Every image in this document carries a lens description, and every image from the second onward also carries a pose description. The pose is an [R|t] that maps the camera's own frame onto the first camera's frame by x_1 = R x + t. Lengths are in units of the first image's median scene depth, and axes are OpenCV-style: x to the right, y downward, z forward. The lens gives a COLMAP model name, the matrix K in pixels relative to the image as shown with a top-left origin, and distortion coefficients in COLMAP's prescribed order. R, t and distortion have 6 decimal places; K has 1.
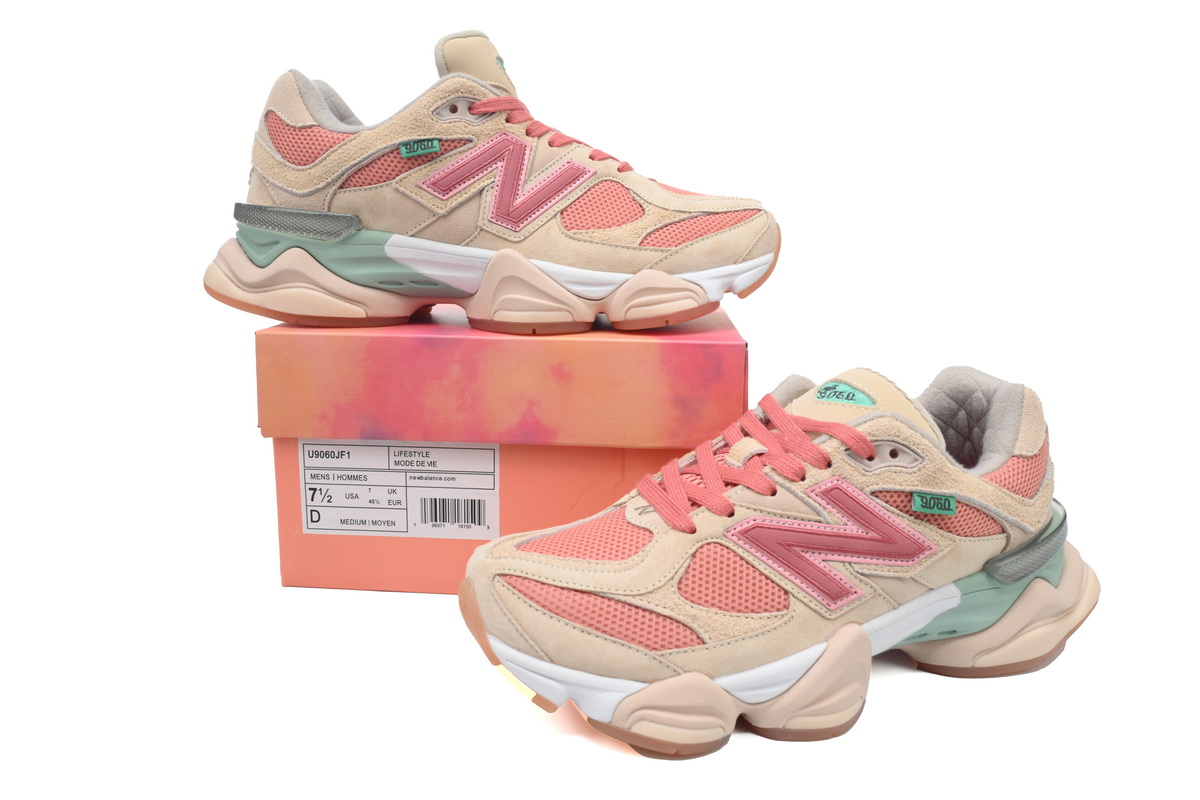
lens RADIAL K [[887.8, 0, 600.0], [0, 887.8, 400.0], [0, 0, 1]] dist [-0.001808, -0.001491]
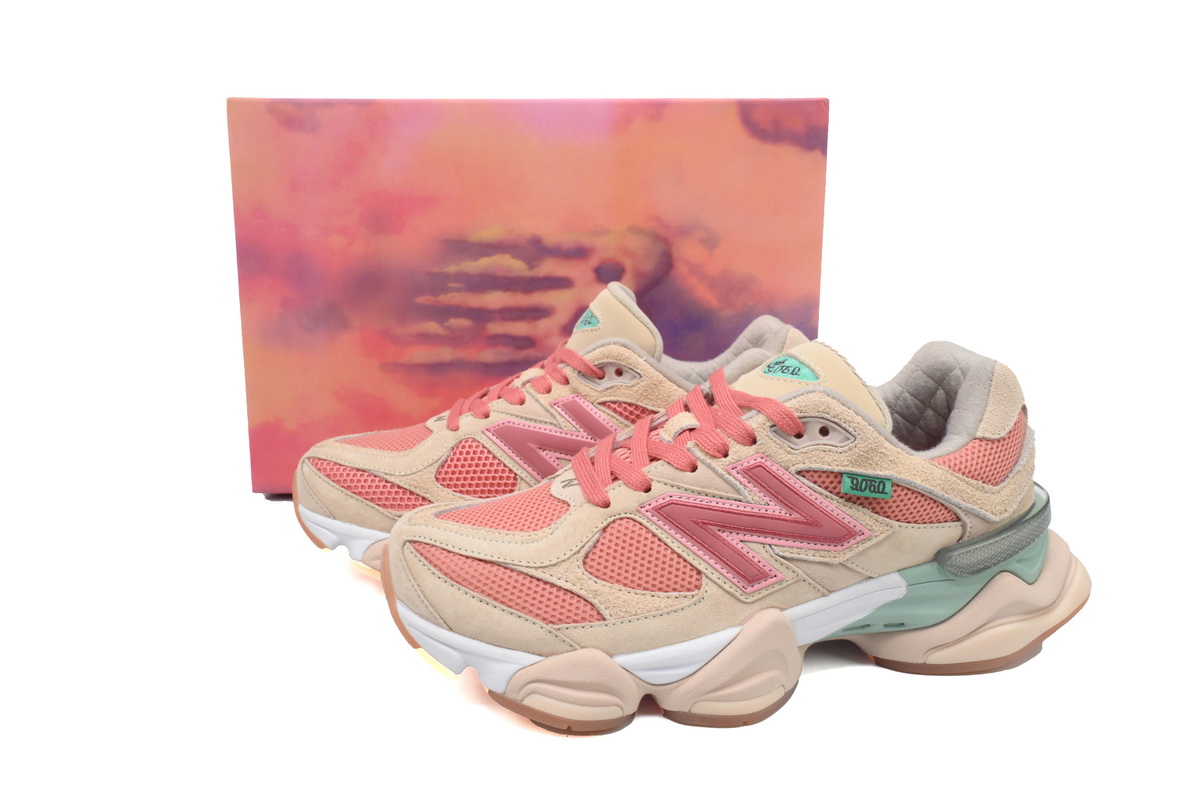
lens RADIAL K [[887.8, 0, 600.0], [0, 887.8, 400.0], [0, 0, 1]] dist [-0.001808, -0.001491]
pose [[0.989642, 0.019550, -0.142220, 0.231145], [-0.016818, 0.999651, 0.020383, 0.012064], [0.142569, -0.017780, 0.989625, 0.035673]]
